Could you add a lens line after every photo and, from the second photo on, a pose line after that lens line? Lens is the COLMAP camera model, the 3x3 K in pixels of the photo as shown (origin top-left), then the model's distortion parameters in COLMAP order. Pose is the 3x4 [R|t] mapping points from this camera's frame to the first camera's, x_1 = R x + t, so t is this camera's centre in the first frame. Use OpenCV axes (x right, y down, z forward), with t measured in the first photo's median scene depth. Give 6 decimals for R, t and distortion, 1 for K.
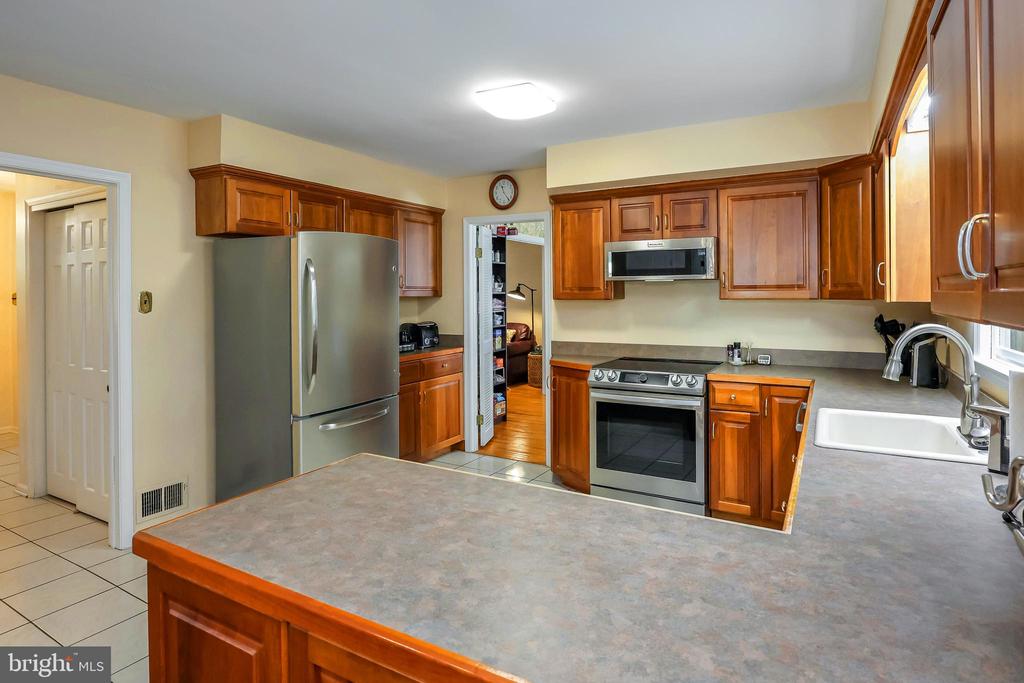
lens RADIAL K [[499.7, 0, 513.9], [0, 499.7, 301.1], [0, 0, 1]] dist [-0.000176, 0.000034]
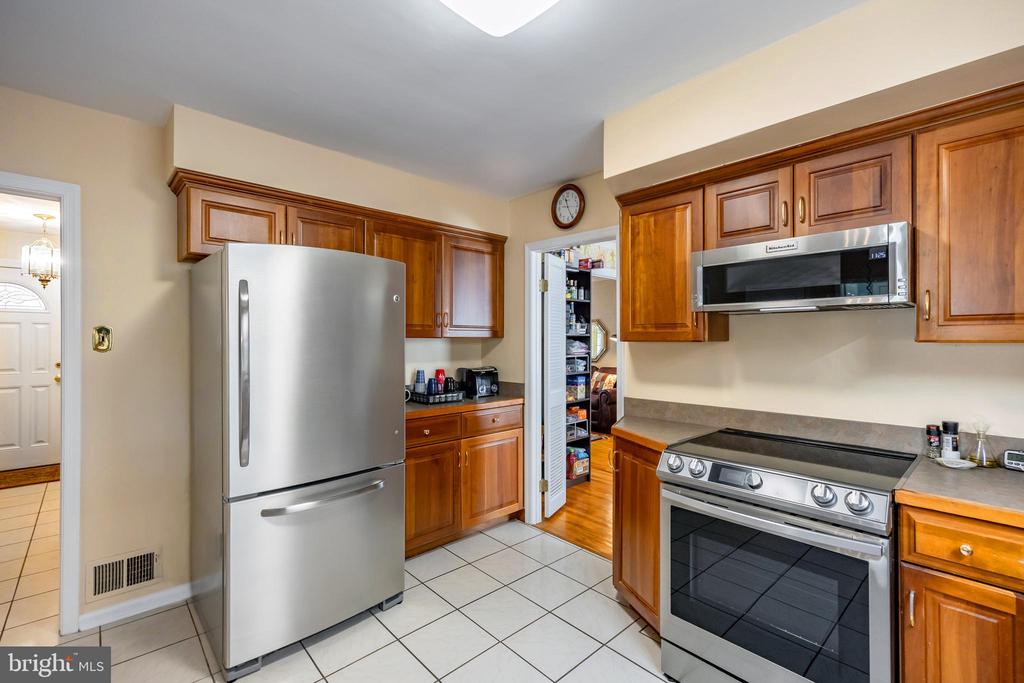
lens RADIAL K [[449.9, 0, 512.0], [0, 449.9, 341.5], [0, 0, 1]] dist [0.012194, 0.000121]
pose [[0.964936, 0.008199, -0.262358, 0.093883], [-0.010294, 0.999925, -0.006612, 0.002757], [0.262284, 0.009081, 0.964948, 0.319364]]
